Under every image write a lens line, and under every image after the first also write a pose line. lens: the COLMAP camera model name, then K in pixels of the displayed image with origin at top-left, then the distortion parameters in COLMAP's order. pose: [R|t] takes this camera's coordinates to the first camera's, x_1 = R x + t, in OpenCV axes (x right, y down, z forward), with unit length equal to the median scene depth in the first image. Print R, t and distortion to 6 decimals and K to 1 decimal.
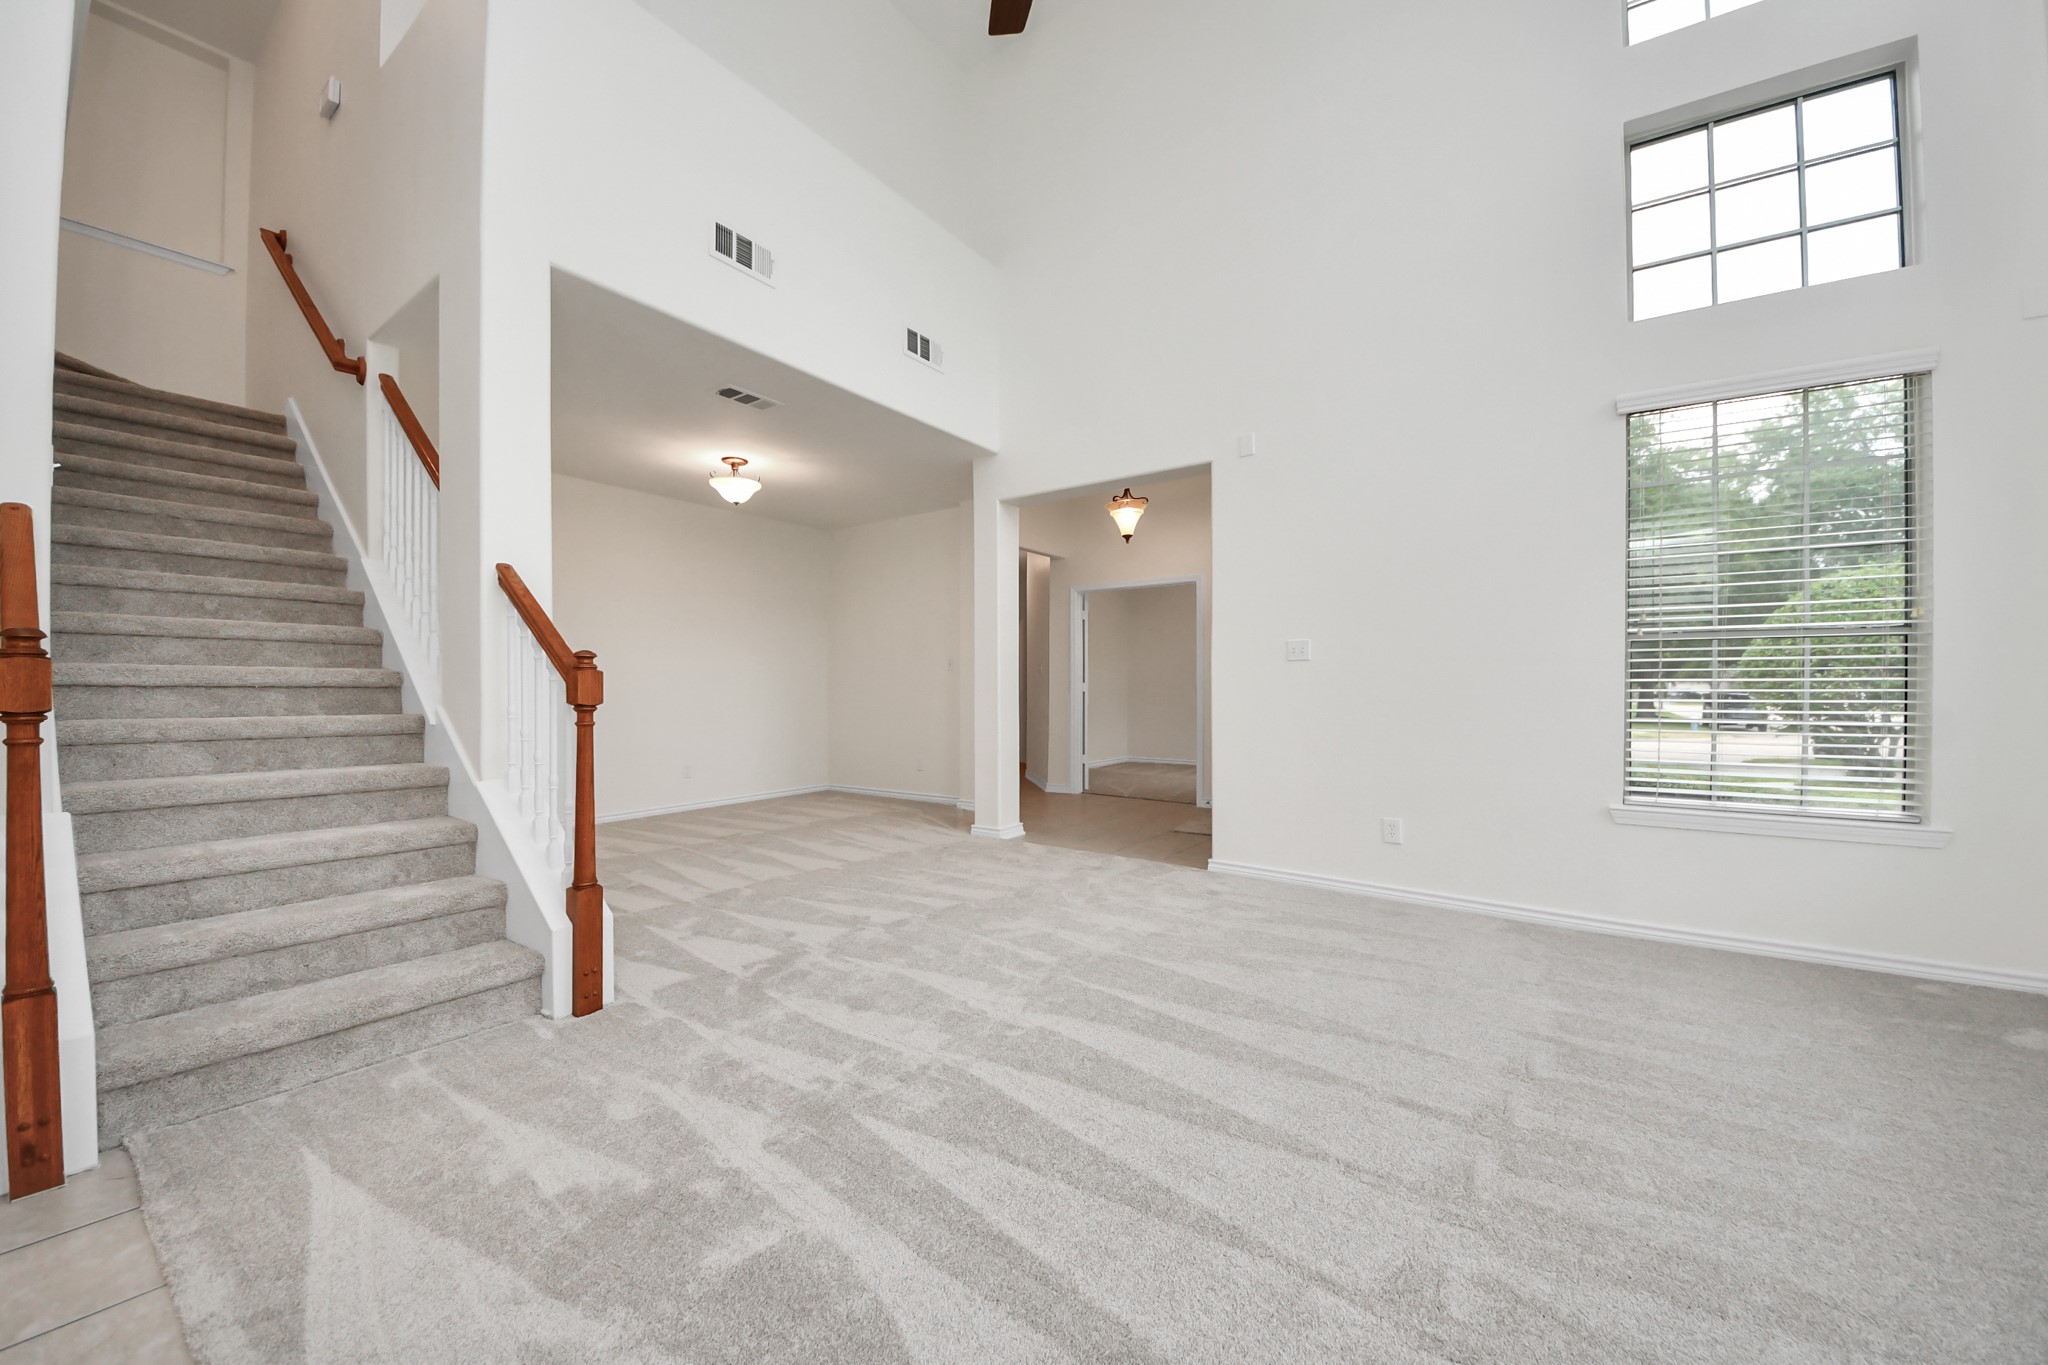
lens RADIAL K [[741.0, 0, 1020.9], [0, 741.0, 692.5], [0, 0, 1]] dist [0.016082, -0.000076]
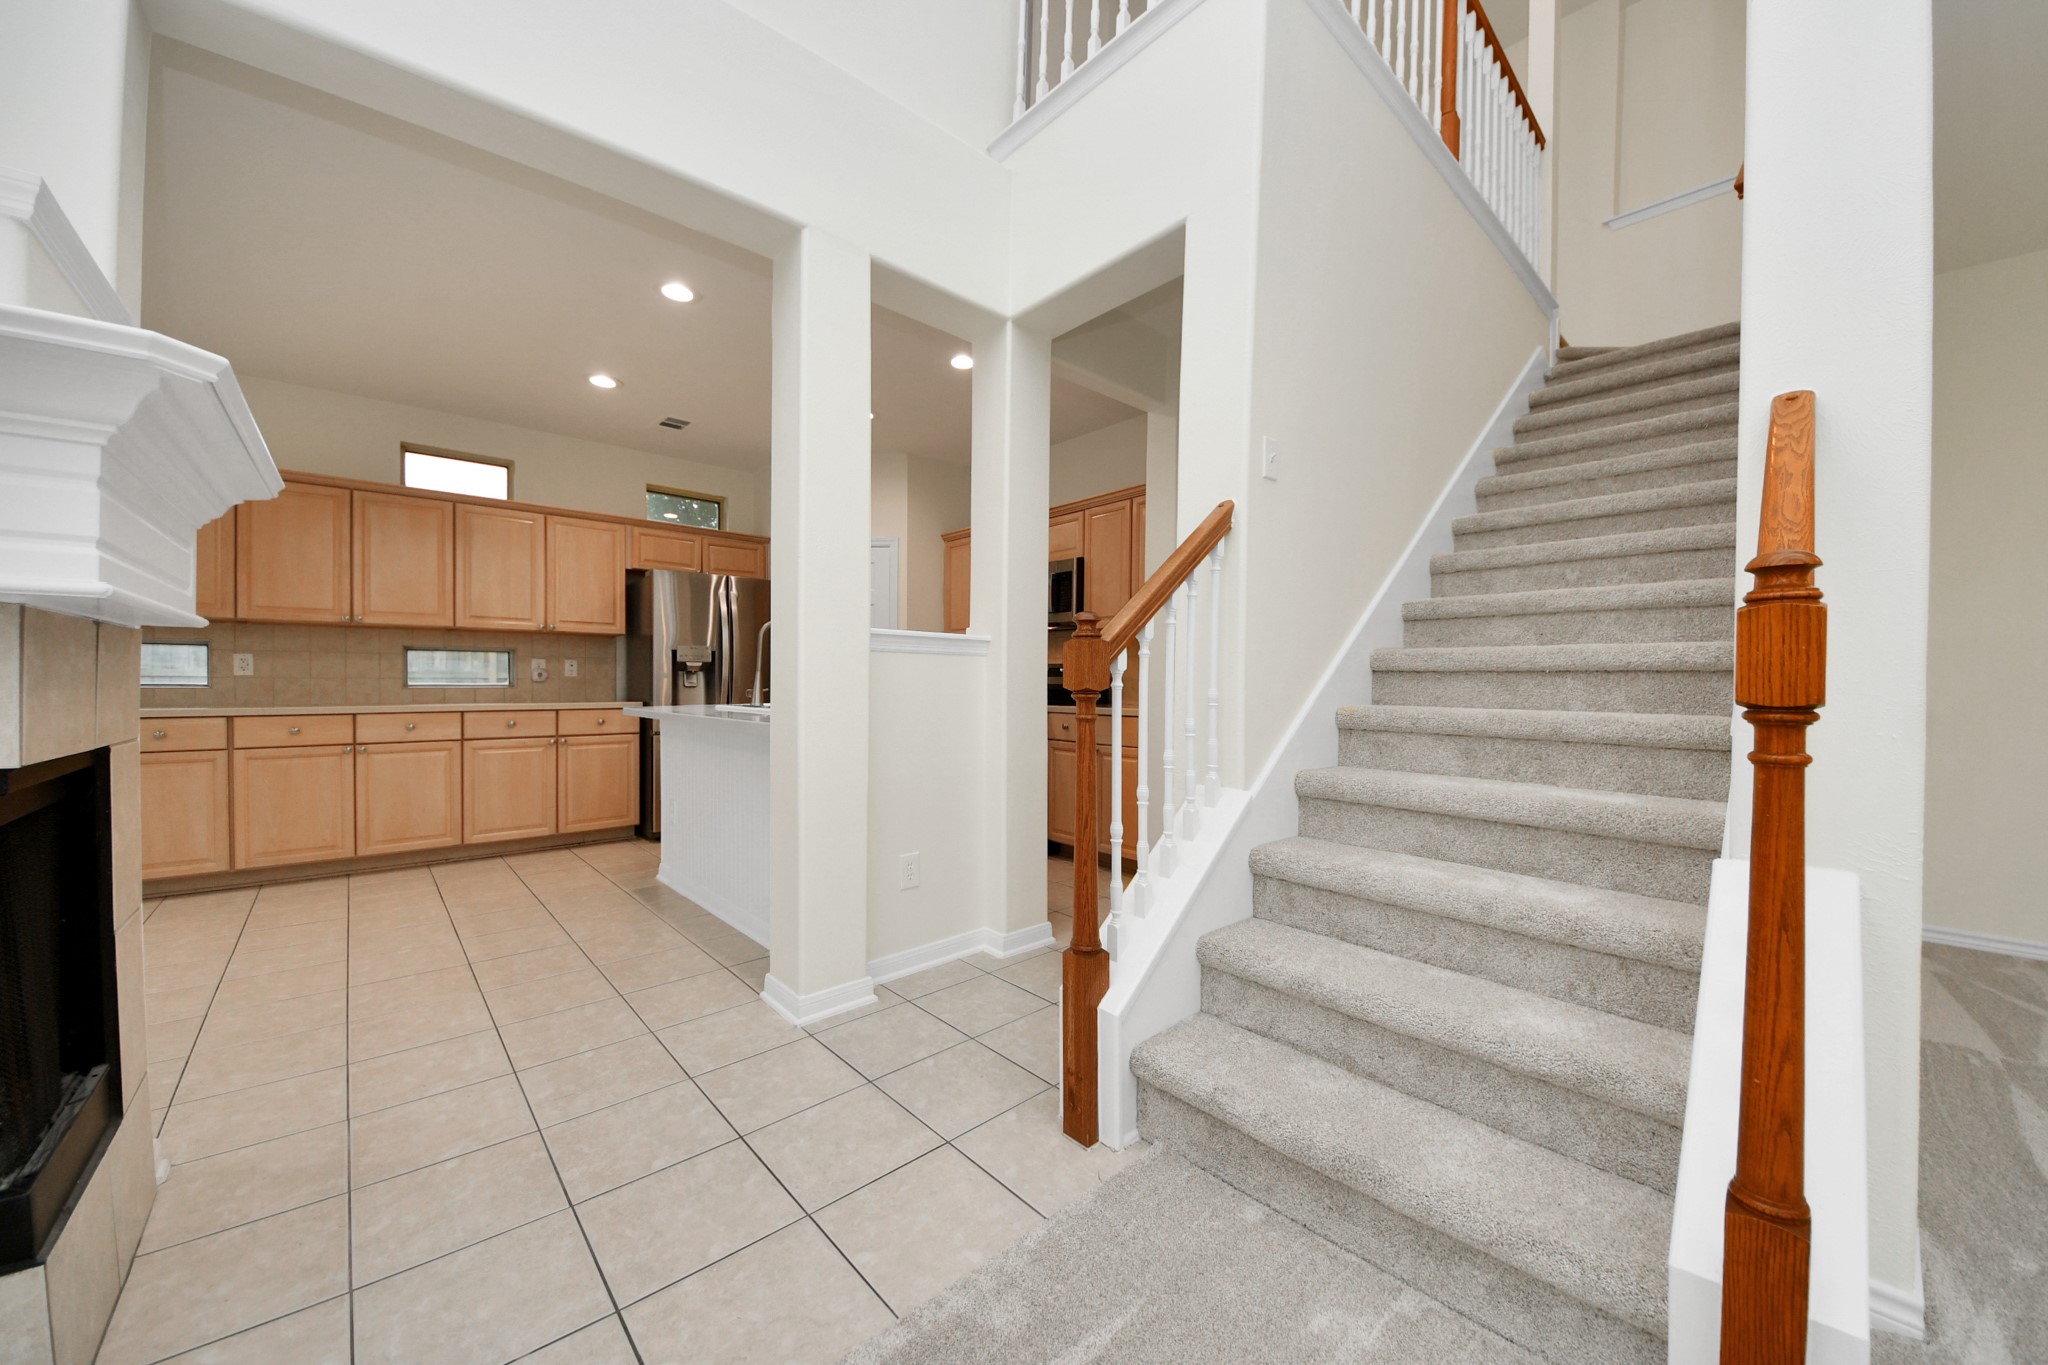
lens RADIAL K [[738.9, 0, 1020.3], [0, 738.9, 691.4], [0, 0, 1]] dist [0.000172, -0.012061]
pose [[-0.247482, 0.011104, -0.968829, -0.154697], [-0.006811, 0.999890, 0.013200, 0.006636], [0.968869, 0.009866, -0.247379, 0.679273]]
